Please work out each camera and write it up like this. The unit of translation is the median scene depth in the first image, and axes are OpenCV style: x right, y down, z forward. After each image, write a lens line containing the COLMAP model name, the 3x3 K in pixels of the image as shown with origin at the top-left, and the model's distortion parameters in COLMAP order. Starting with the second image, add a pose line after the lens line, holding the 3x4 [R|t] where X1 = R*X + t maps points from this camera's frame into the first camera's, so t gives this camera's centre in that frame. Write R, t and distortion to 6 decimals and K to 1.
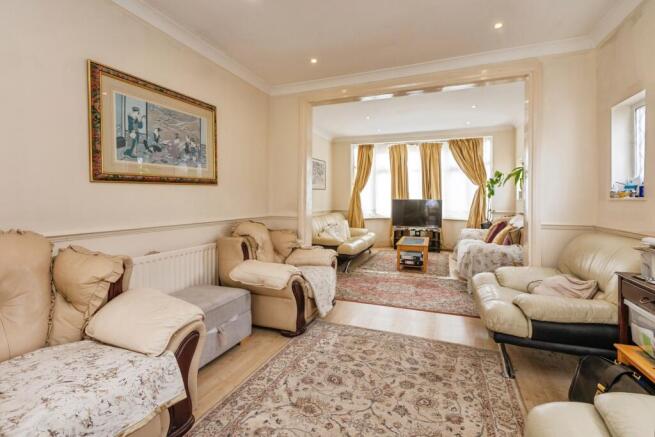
lens RADIAL K [[299.4, 0, 330.2], [0, 299.4, 200.2], [0, 0, 1]] dist [-0.000850, -0.000196]
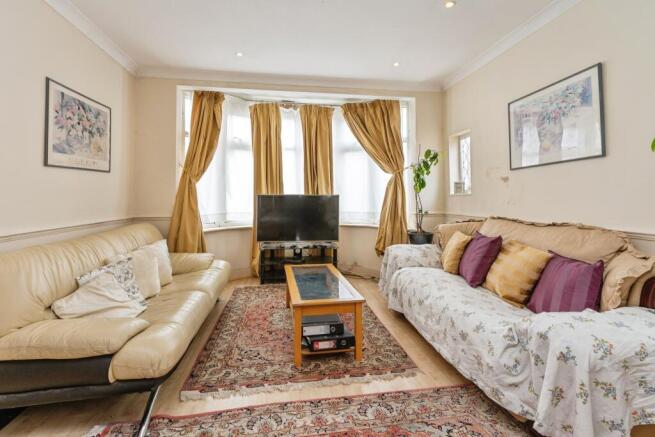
lens RADIAL K [[299.4, 0, 330.5], [0, 299.4, 185.3], [0, 0, 1]] dist [-0.000850, -0.000196]
pose [[0.864687, 0.014216, 0.502109, 0.042213], [0.005375, 0.999280, -0.037549, 0.001150], [-0.502282, 0.035167, 0.863989, 0.447286]]
